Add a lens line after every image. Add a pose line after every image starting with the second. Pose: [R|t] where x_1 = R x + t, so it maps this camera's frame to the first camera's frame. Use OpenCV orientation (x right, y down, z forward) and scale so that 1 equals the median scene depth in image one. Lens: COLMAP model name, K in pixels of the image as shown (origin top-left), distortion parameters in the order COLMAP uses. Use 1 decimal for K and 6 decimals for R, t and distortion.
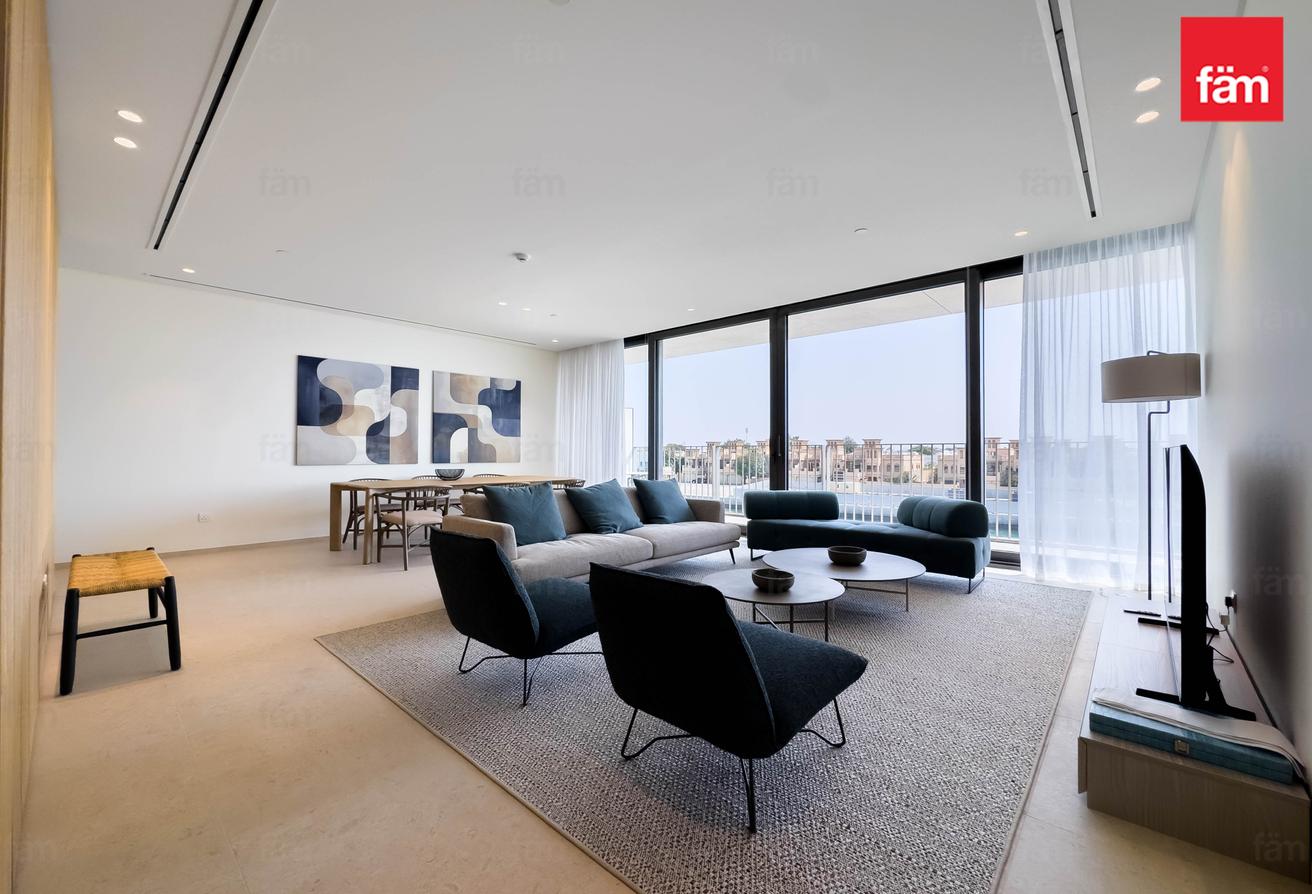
lens RADIAL K [[537.7, 0, 656.9], [0, 537.7, 447.6], [0, 0, 1]] dist [-0.012844, 0.001650]
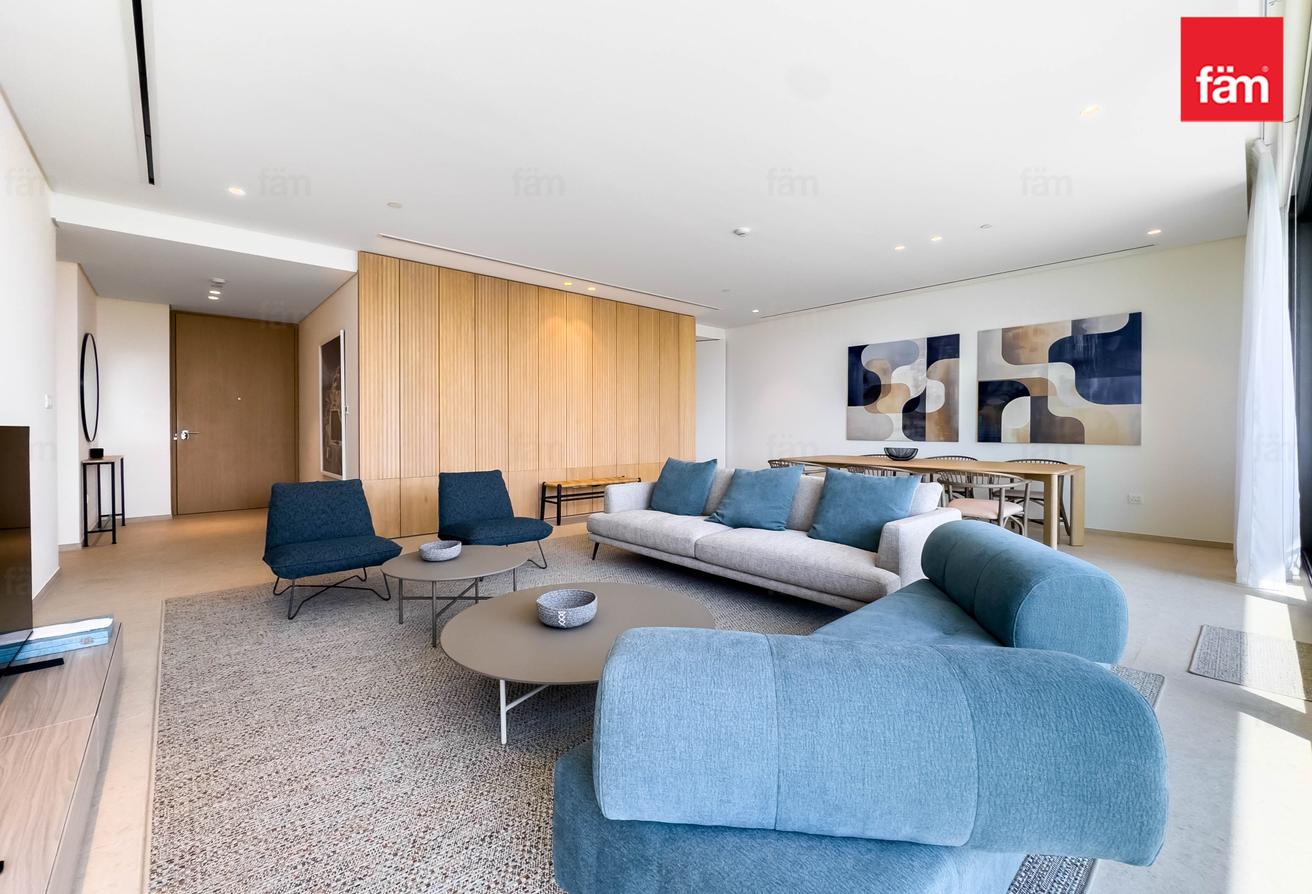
lens RADIAL K [[537.7, 0, 652.2], [0, 537.7, 437.3], [0, 0, 1]] dist [-0.012844, 0.001650]
pose [[-0.105997, 0.016564, -0.994229, 0.508387], [0.011052, 0.999819, 0.015479, 0.003320], [0.994305, -0.009347, -0.106160, 0.631209]]
